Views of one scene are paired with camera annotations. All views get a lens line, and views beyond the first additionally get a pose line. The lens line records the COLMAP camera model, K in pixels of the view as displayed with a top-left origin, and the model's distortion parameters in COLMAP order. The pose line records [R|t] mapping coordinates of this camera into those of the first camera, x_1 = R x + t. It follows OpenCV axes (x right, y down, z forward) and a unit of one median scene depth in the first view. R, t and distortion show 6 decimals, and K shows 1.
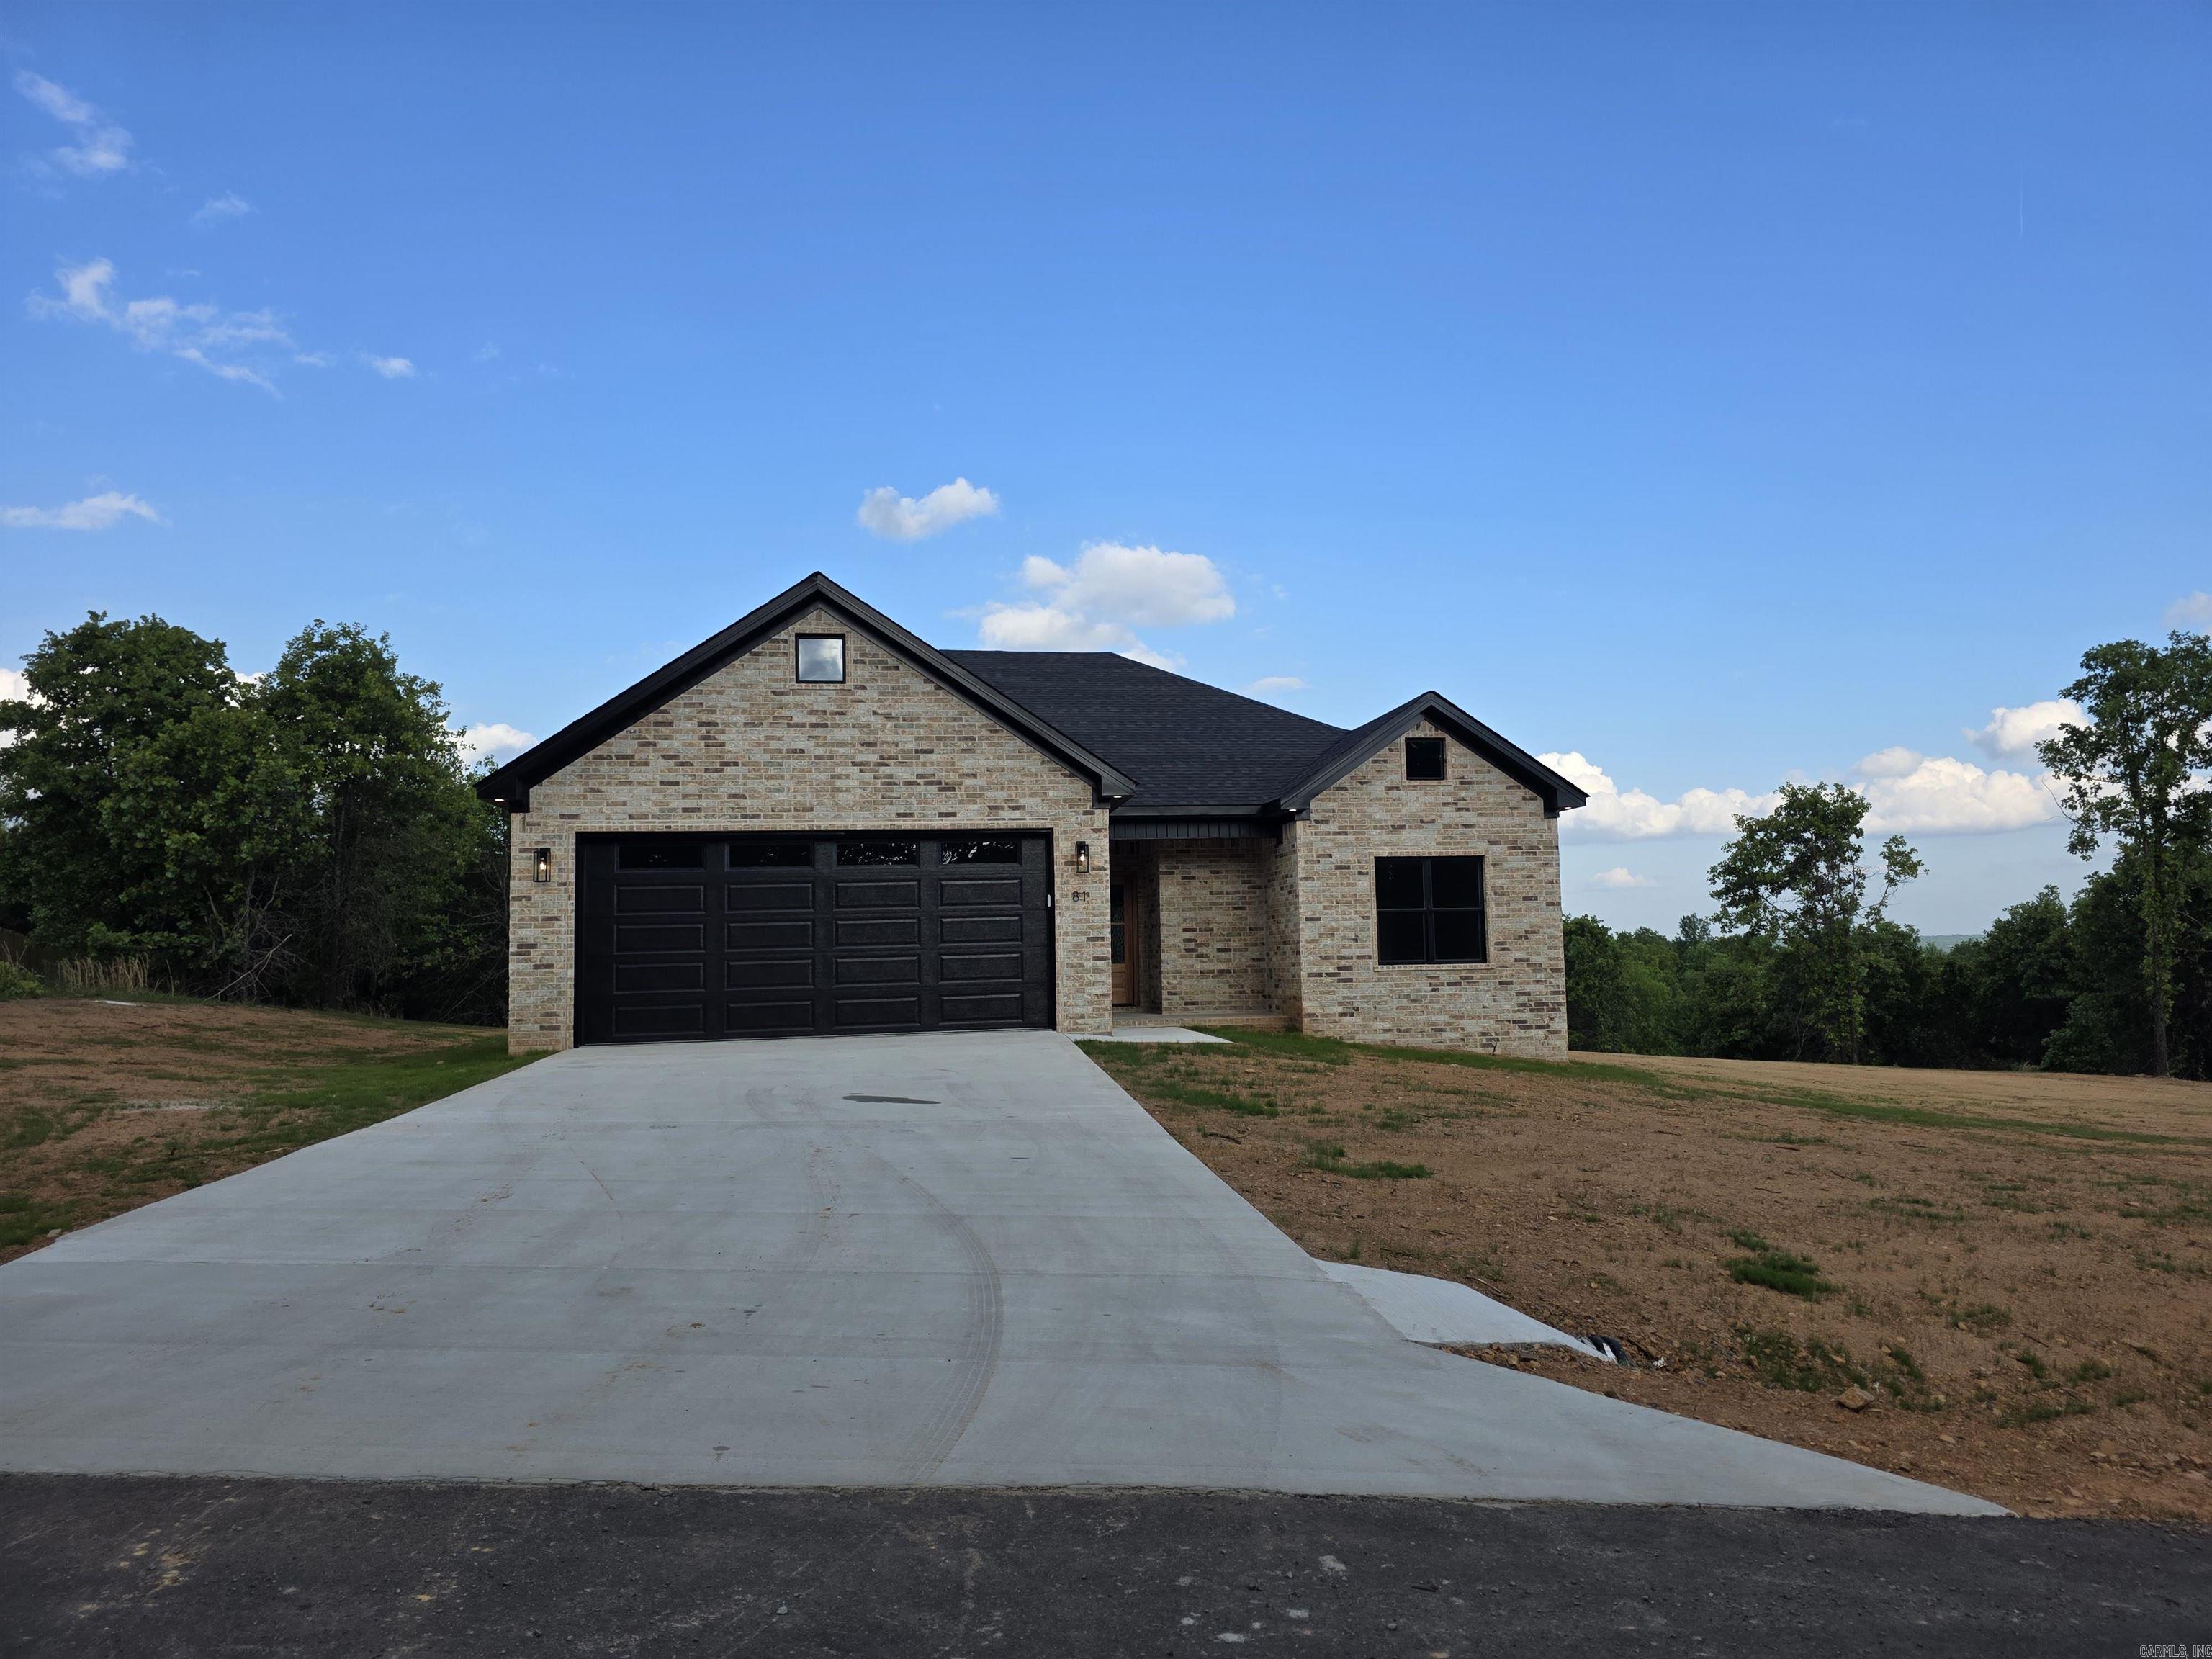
lens RADIAL K [[1551.4, 0, 1106.0], [0, 1551.4, 829.5], [0, 0, 1]] dist [0.108828, -0.103145]
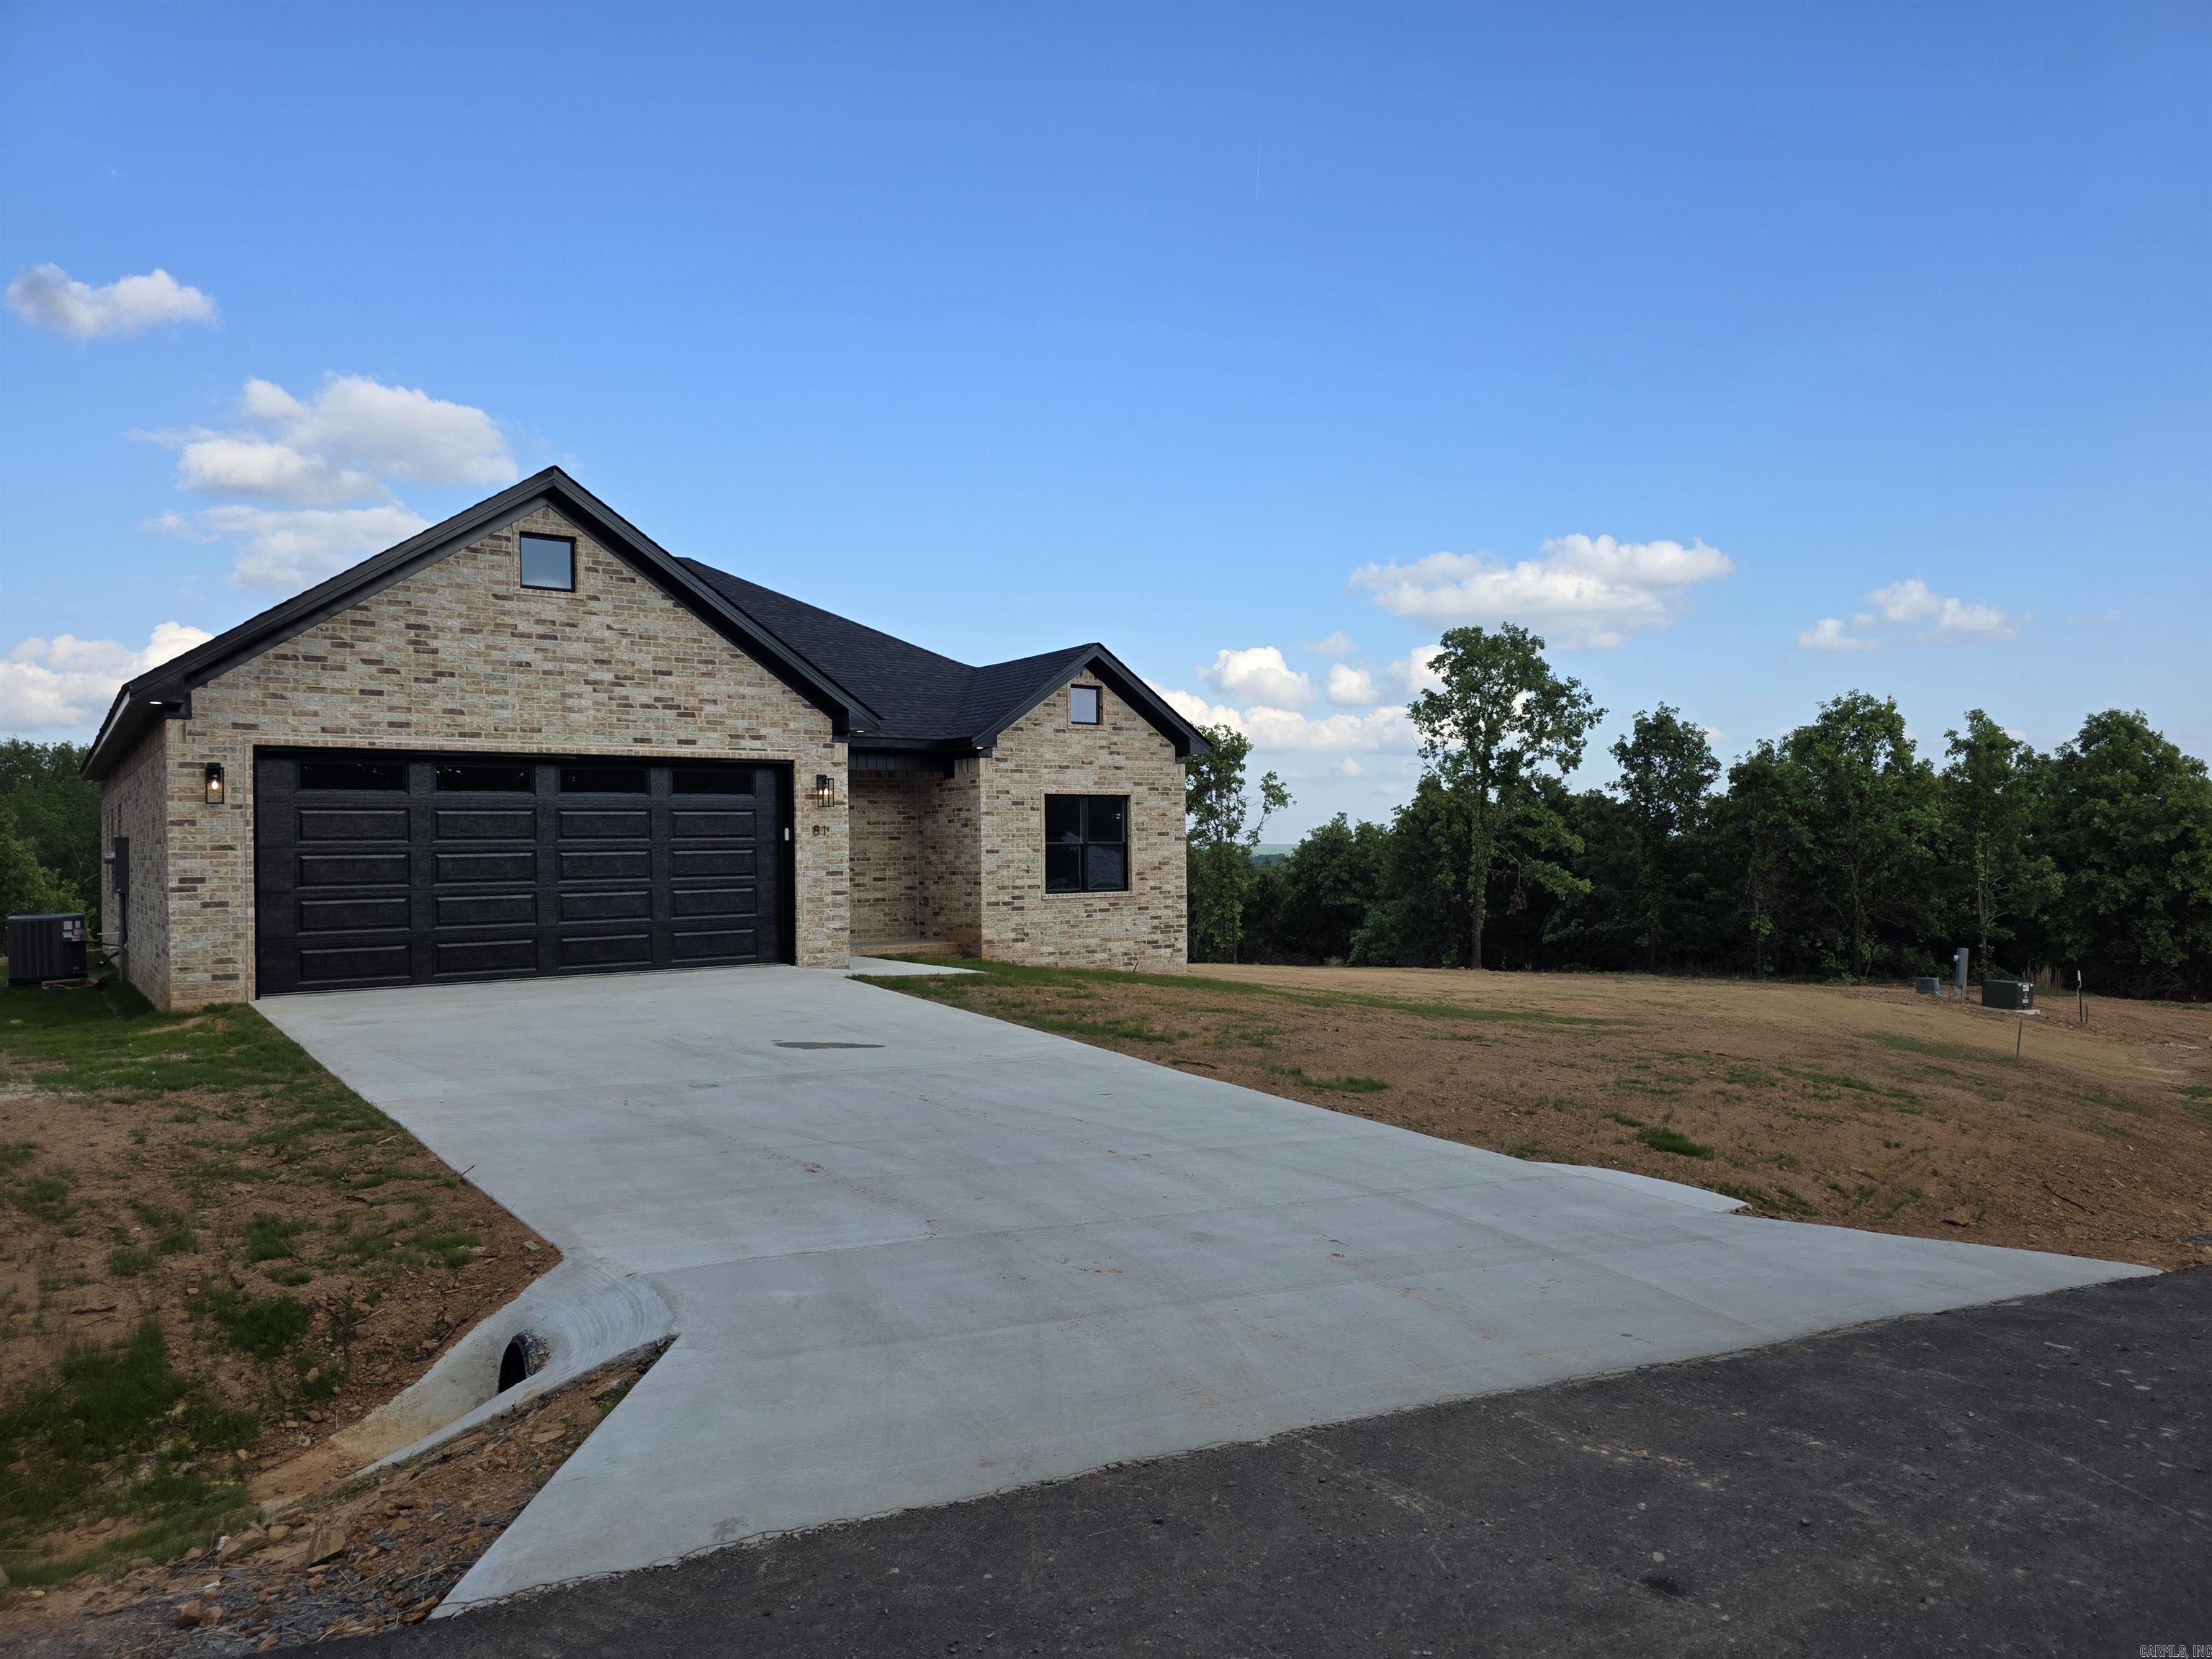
lens RADIAL K [[1569.7, 0, 1168.9], [0, 1569.7, 850.3], [0, 0, 1]] dist [0.022646, 0.003530]
pose [[0.877433, 0.010087, 0.479593, -0.270258], [-0.046342, 0.996885, 0.063818, -0.016422], [-0.477456, -0.078221, 0.875167, 0.016645]]
